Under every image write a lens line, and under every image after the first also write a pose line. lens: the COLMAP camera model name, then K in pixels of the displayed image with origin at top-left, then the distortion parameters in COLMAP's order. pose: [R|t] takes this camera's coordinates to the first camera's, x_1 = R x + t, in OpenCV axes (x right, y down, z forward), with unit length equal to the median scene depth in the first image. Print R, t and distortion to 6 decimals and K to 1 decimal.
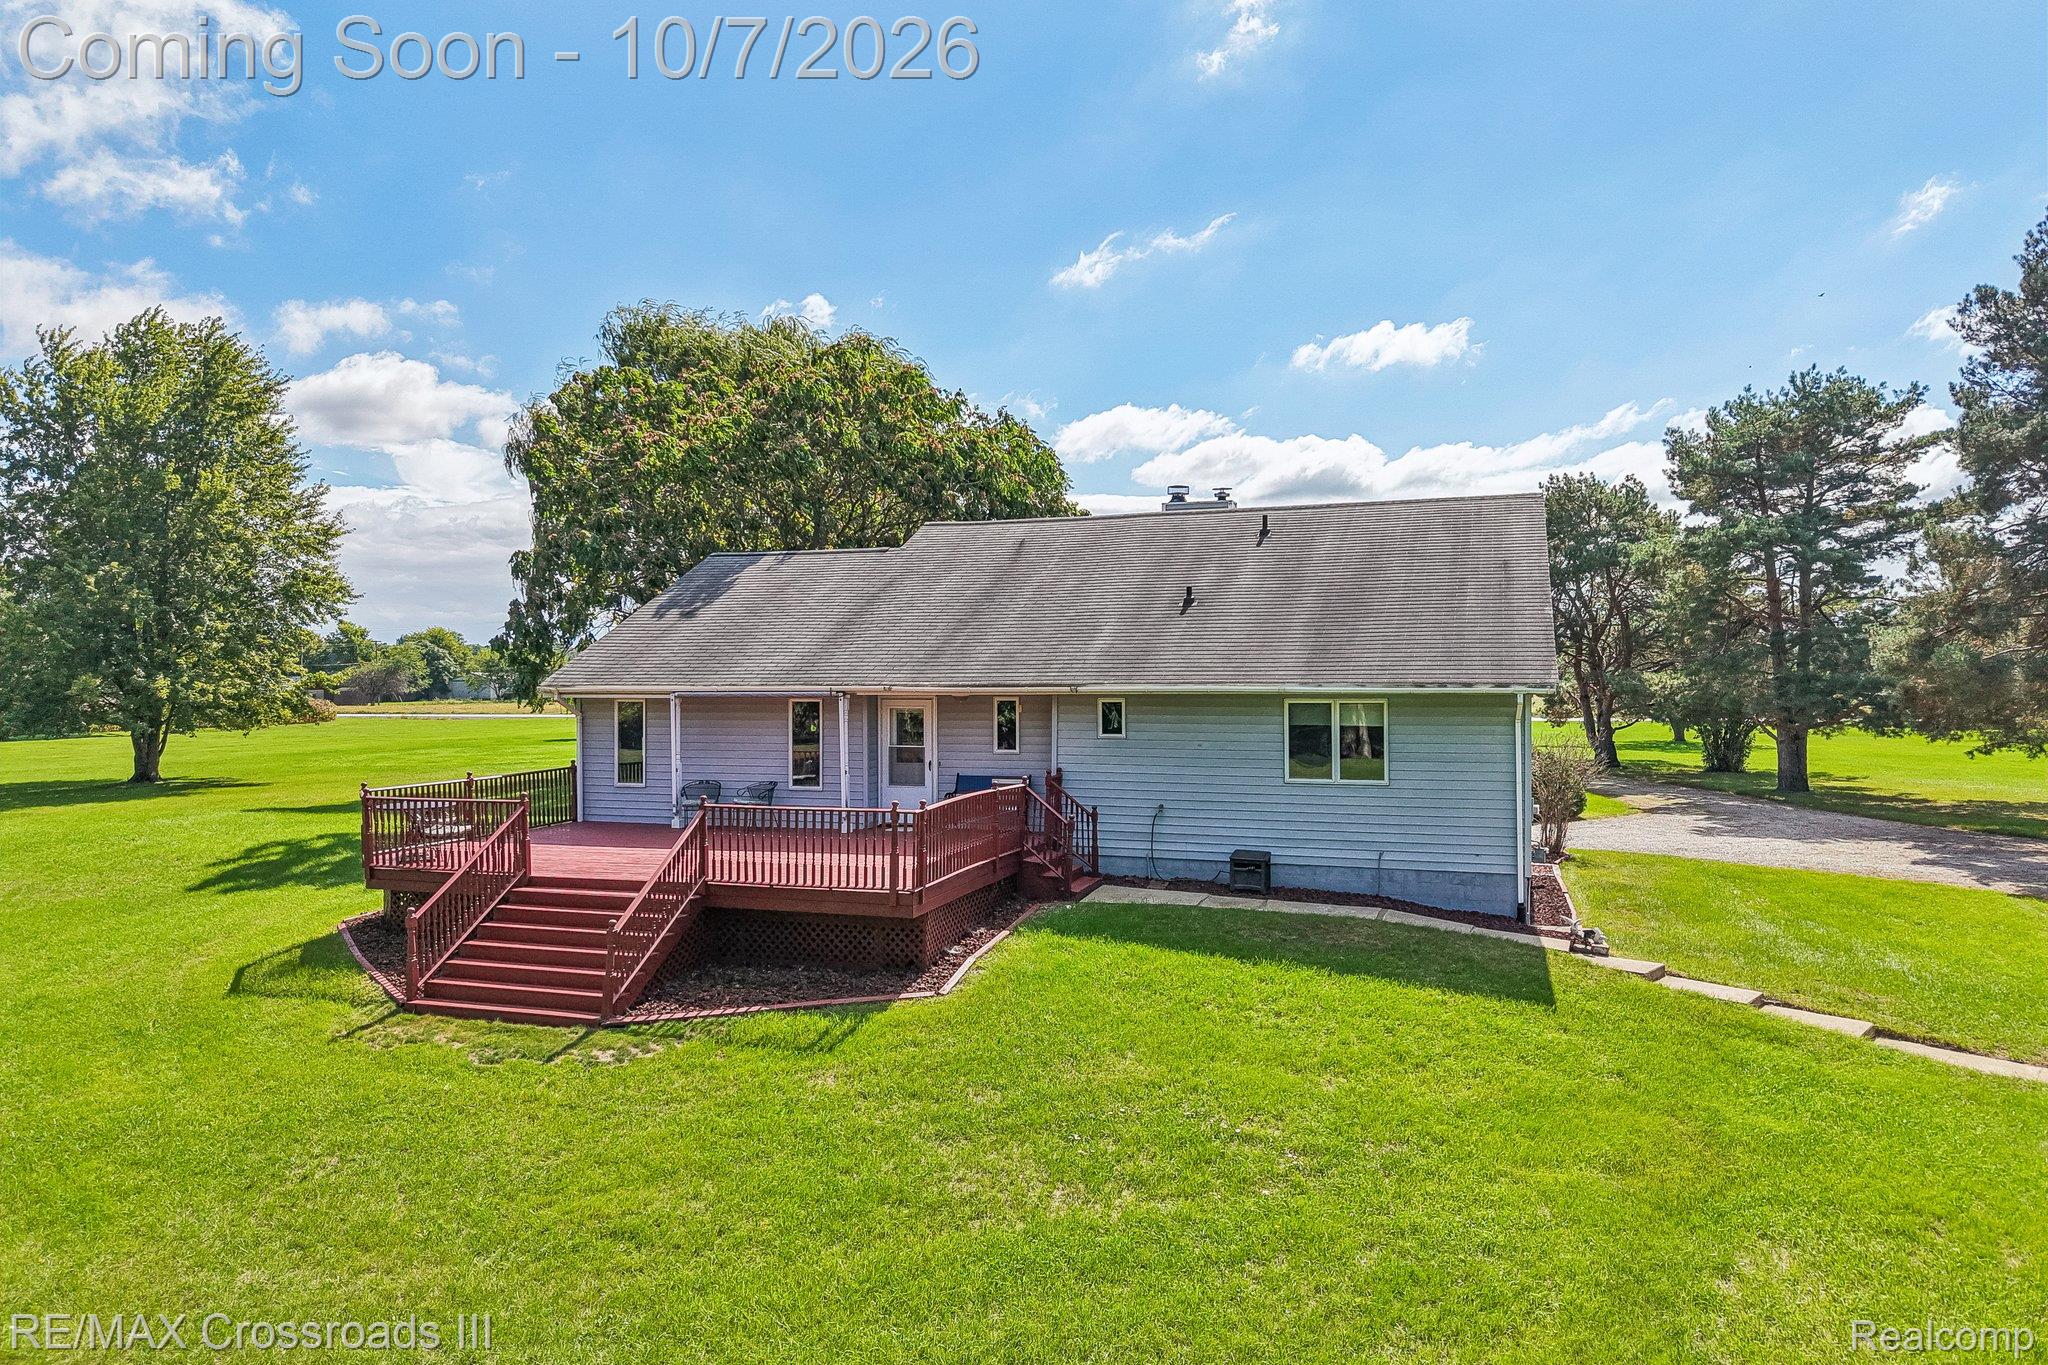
lens RADIAL K [[1376.1, 0, 1020.9], [0, 1376.1, 671.9], [0, 0, 1]] dist [0.026629, -0.024465]
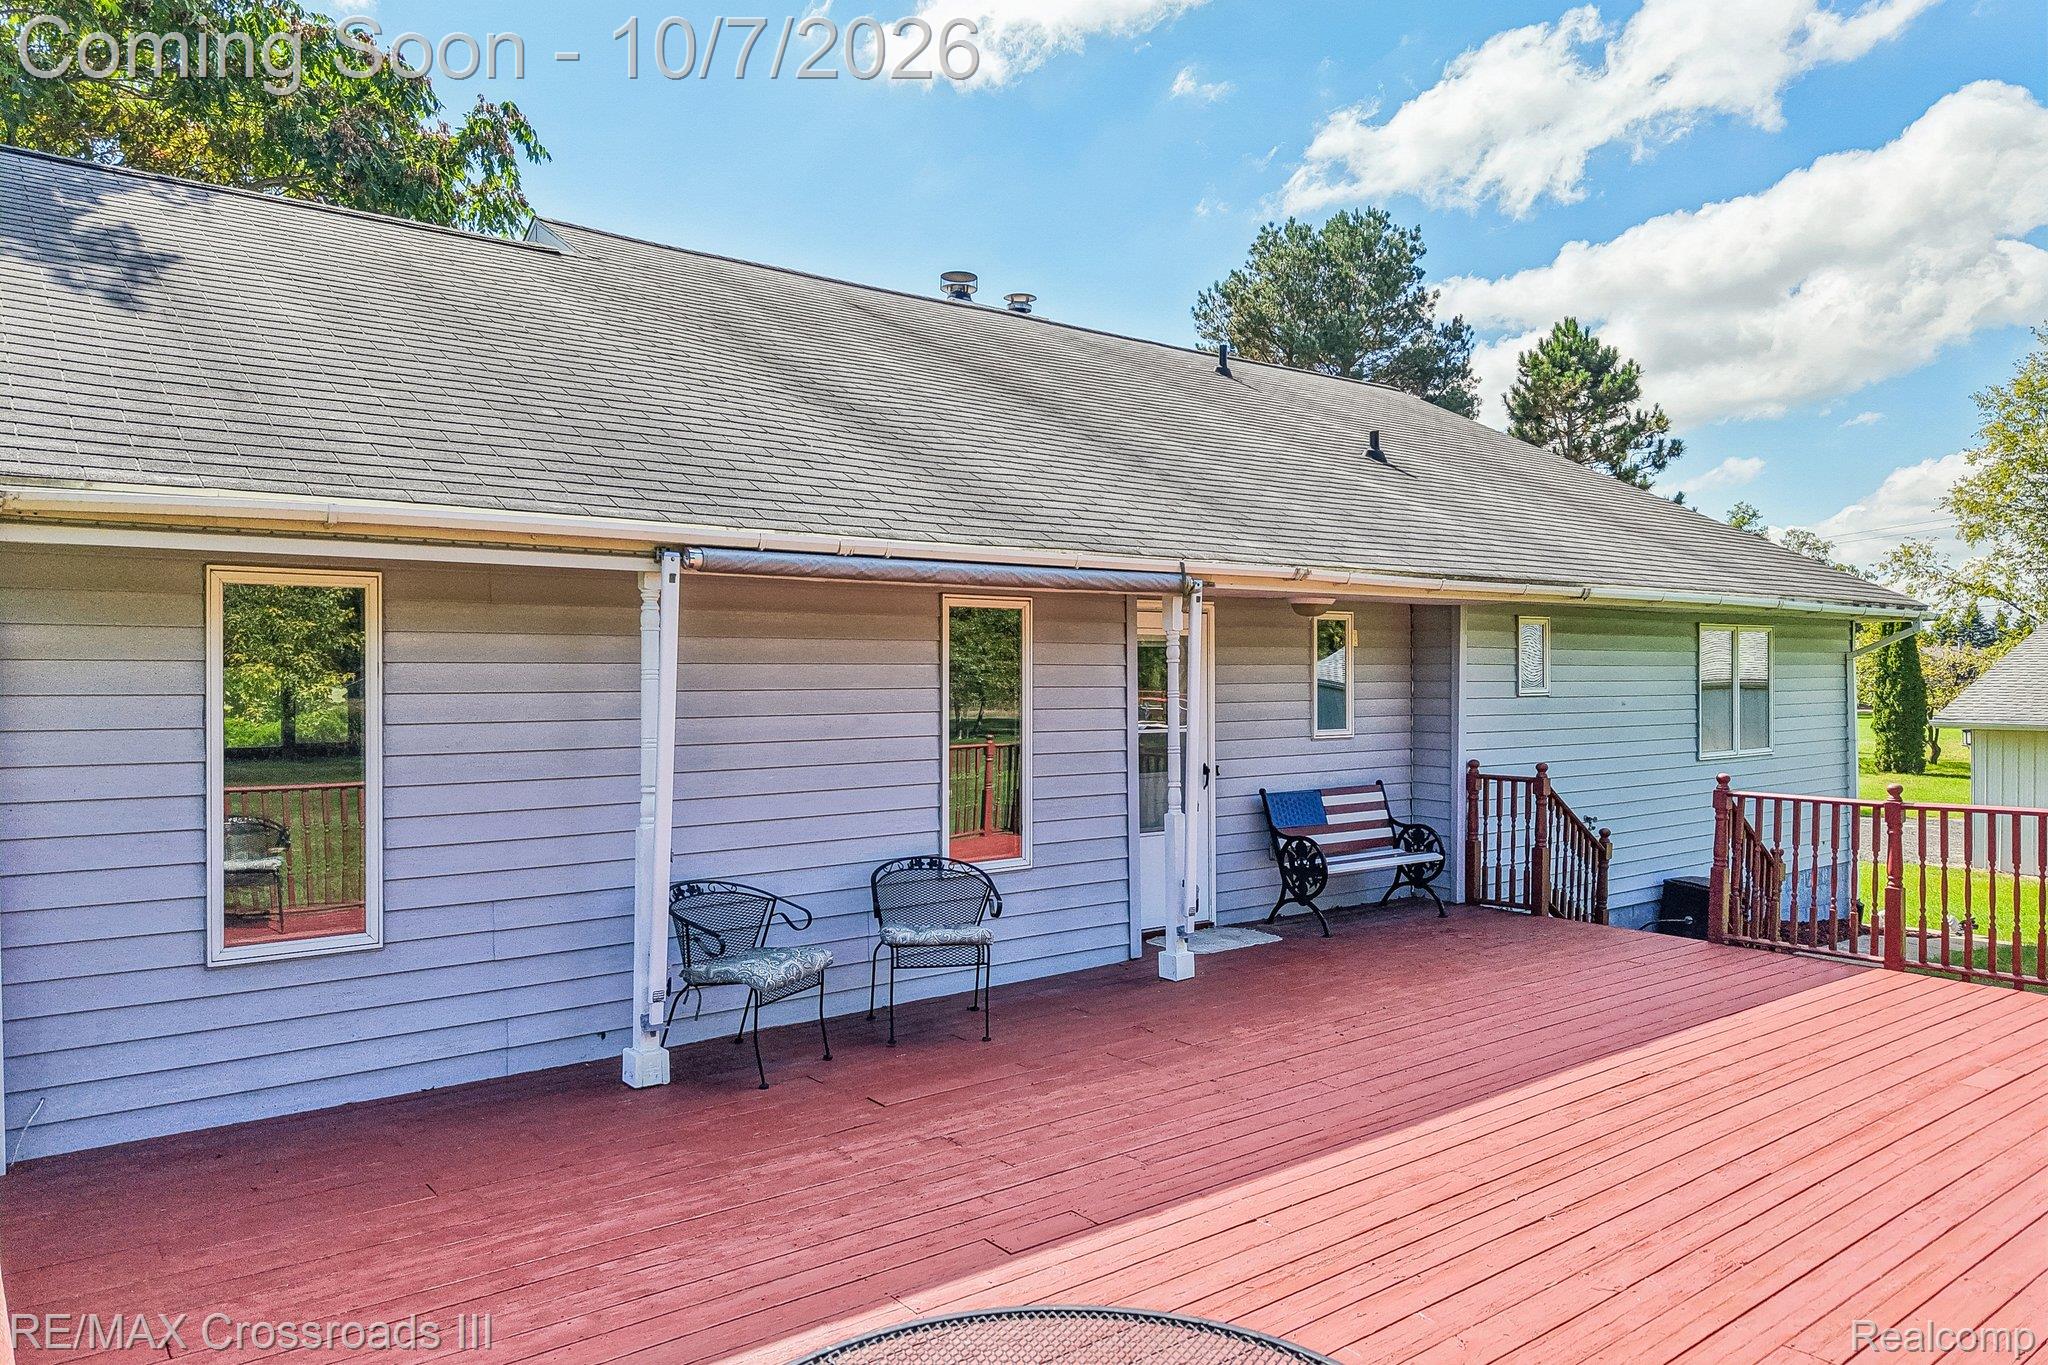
lens RADIAL K [[1376.1, 0, 1020.9], [0, 1376.1, 671.9], [0, 0, 1]] dist [0.026629, -0.024465]
pose [[0.533634, 0.007051, 0.845686, -0.433049], [-0.001085, 0.999970, -0.007653, 0.041100], [-0.845715, 0.003166, 0.533626, 0.832170]]
